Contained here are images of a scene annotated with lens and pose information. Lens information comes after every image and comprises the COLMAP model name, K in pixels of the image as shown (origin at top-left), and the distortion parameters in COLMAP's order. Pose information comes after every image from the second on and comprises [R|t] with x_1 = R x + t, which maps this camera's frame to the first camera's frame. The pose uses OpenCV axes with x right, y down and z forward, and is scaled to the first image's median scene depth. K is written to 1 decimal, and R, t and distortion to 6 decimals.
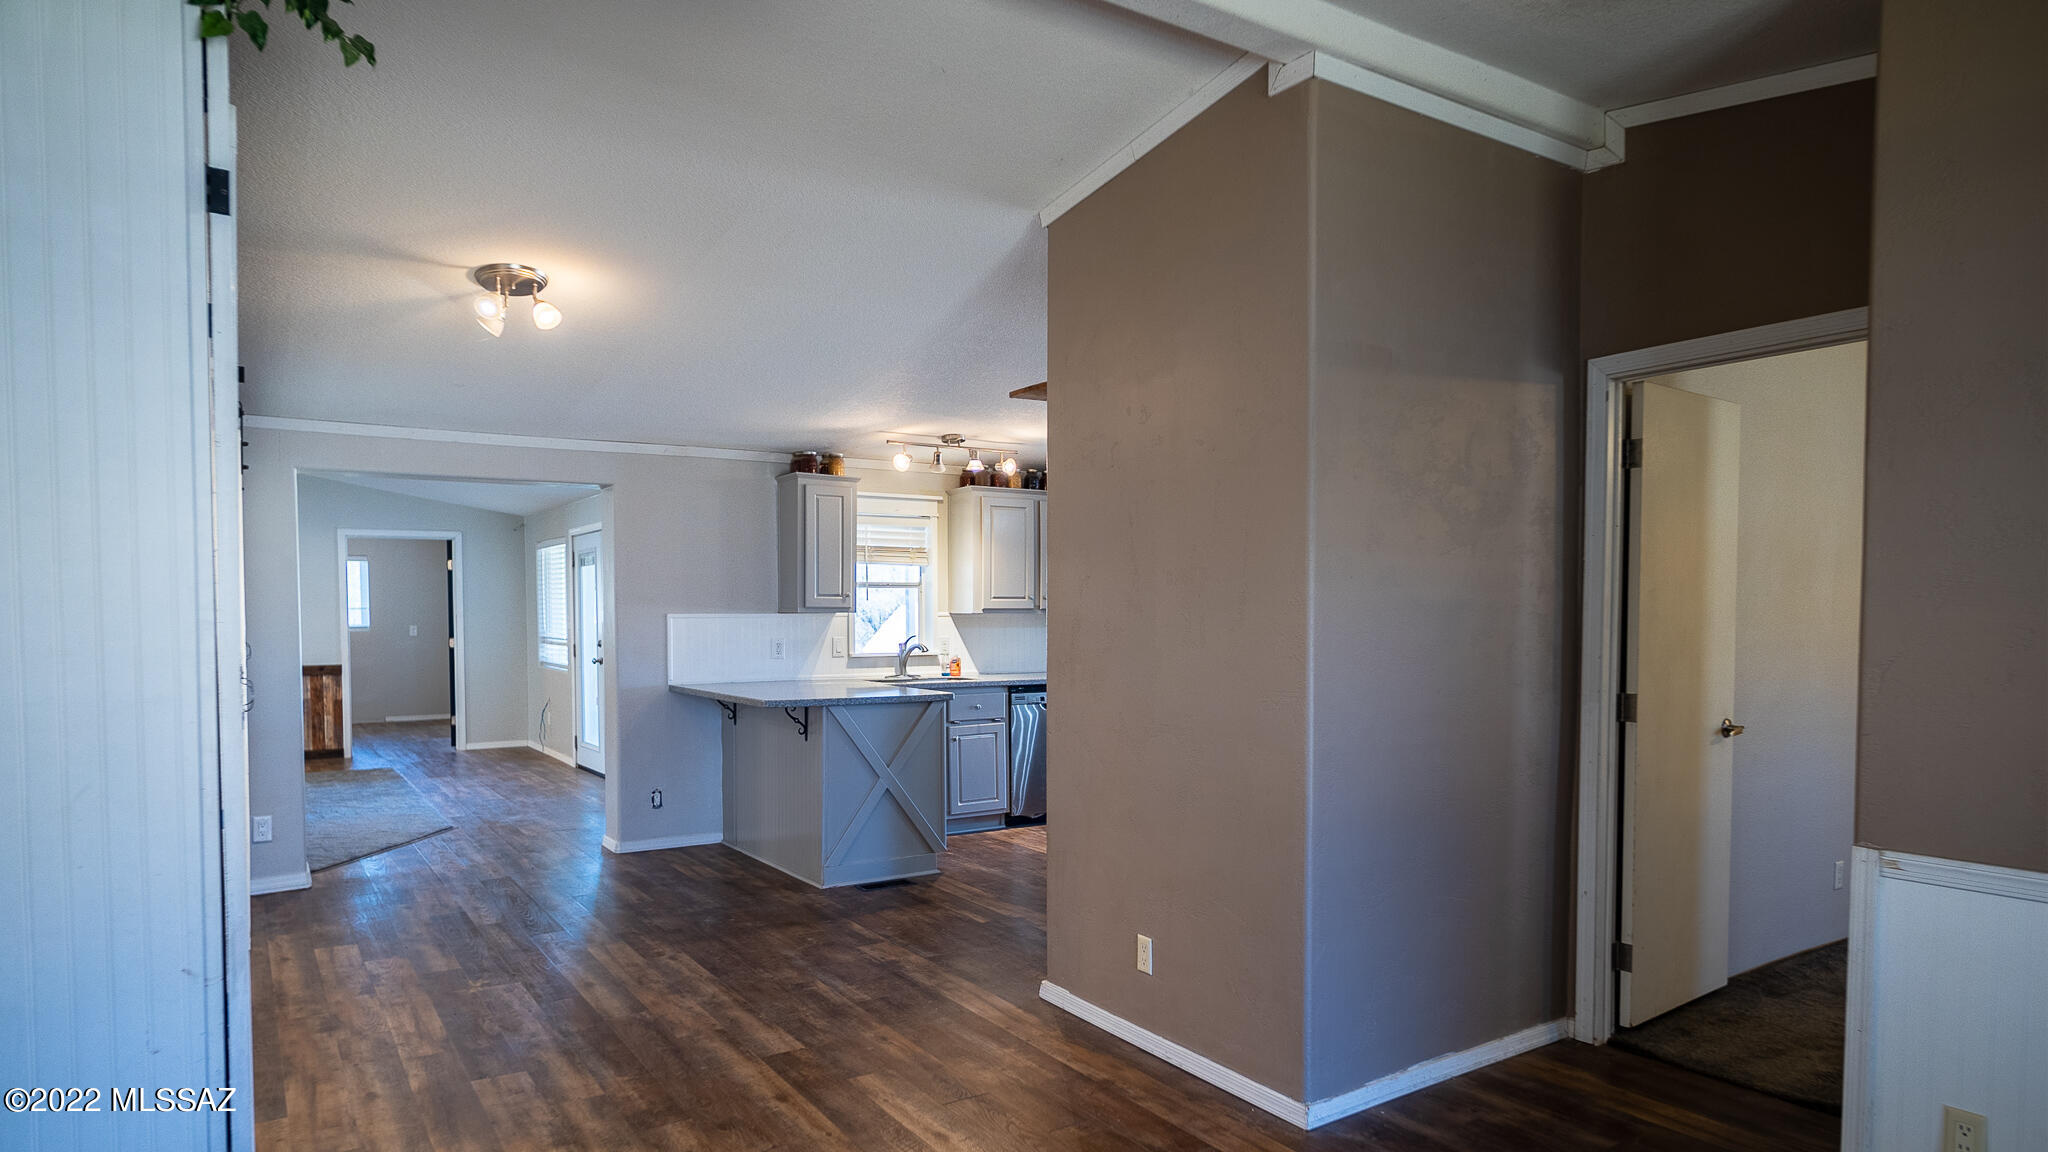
lens RADIAL K [[1206.9, 0, 1024.0], [0, 1206.9, 661.7], [0, 0, 1]] dist [-0.004216, -0.001722]
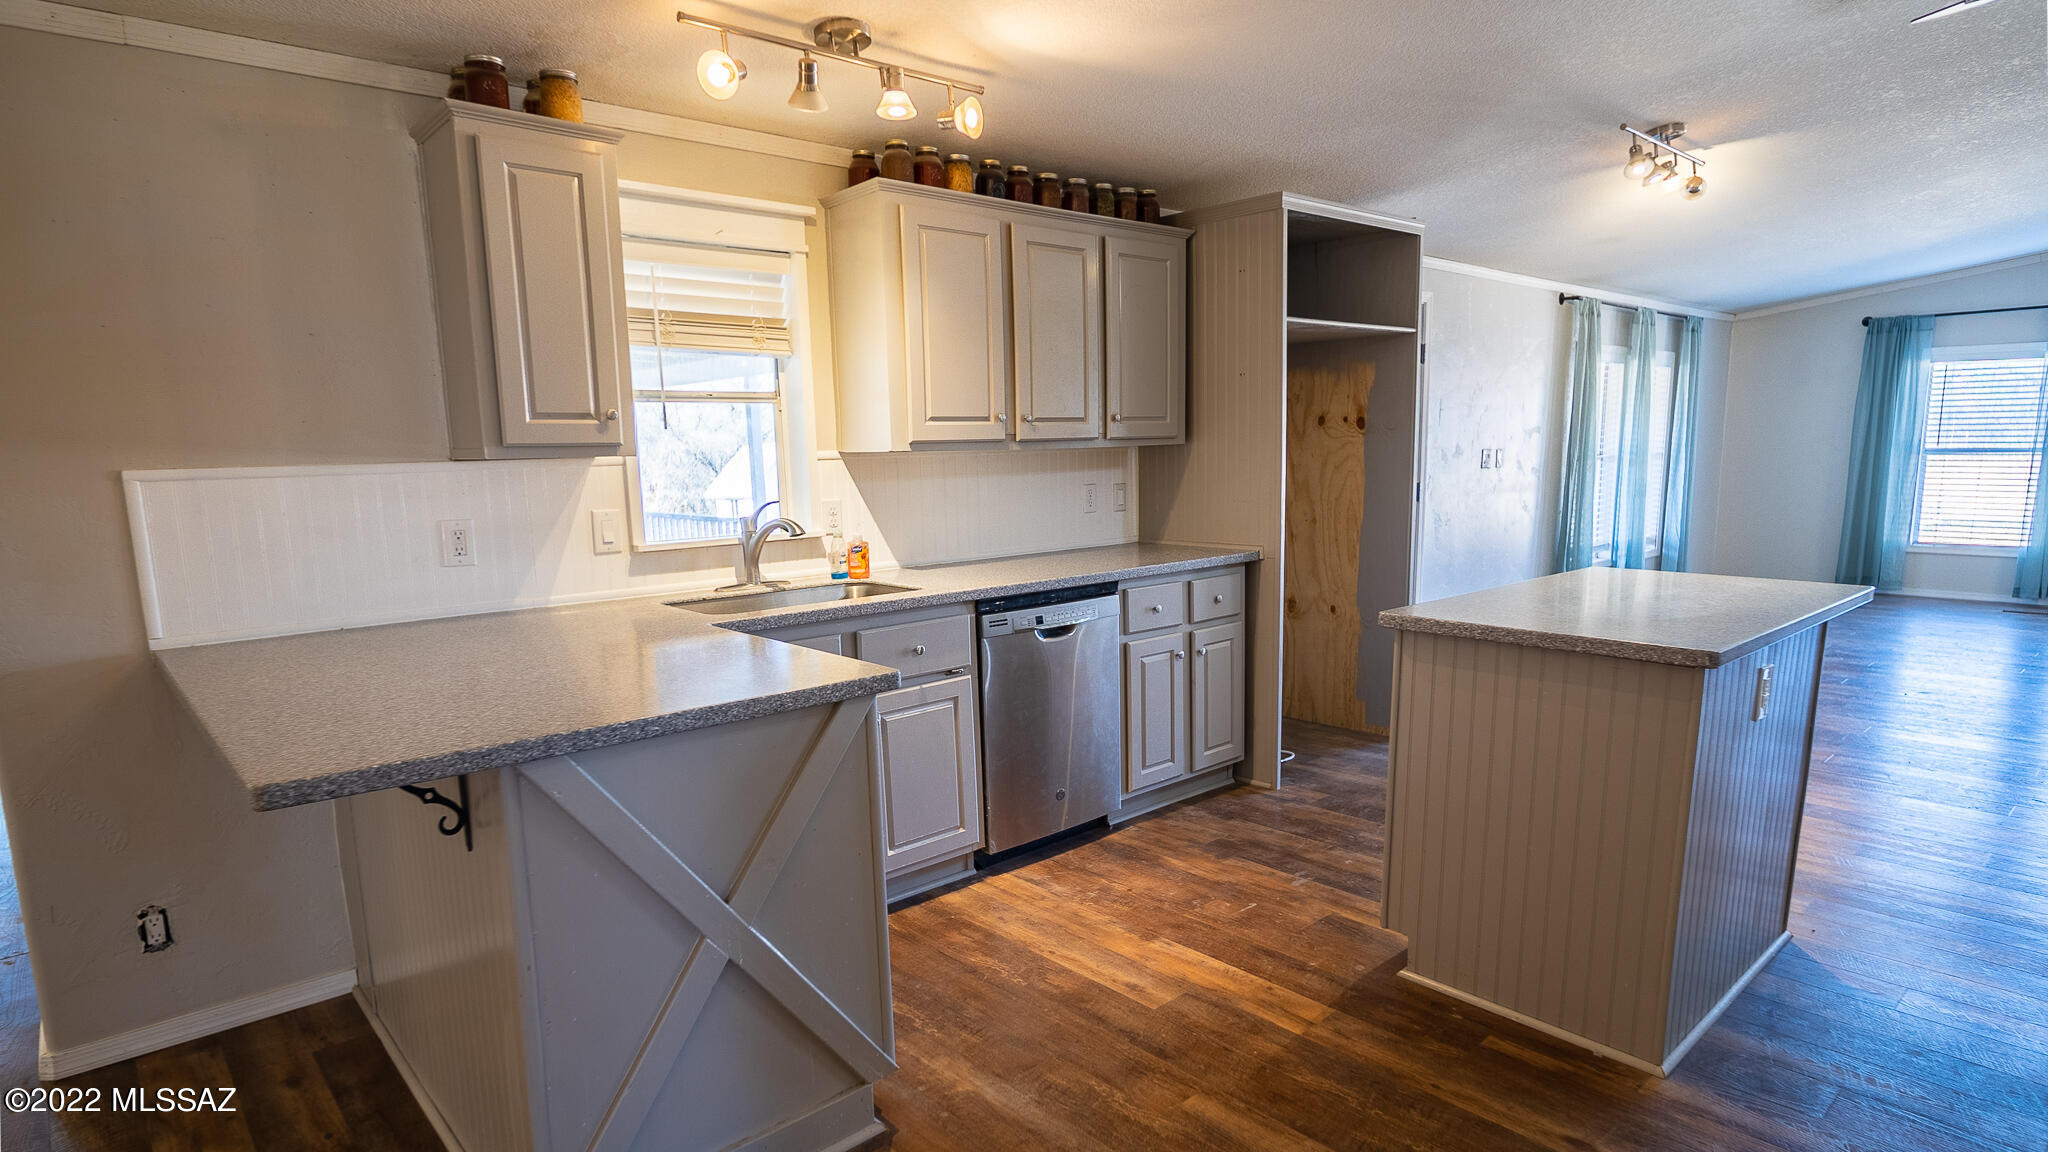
lens RADIAL K [[1084.4, 0, 1031.1], [0, 1084.4, 632.1], [0, 0, 1]] dist [-0.003687, -0.001292]
pose [[0.987917, -0.046827, 0.147738, -0.057249], [0.027884, 0.991410, 0.127781, -0.023252], [-0.152453, -0.122118, 0.980737, 0.575971]]
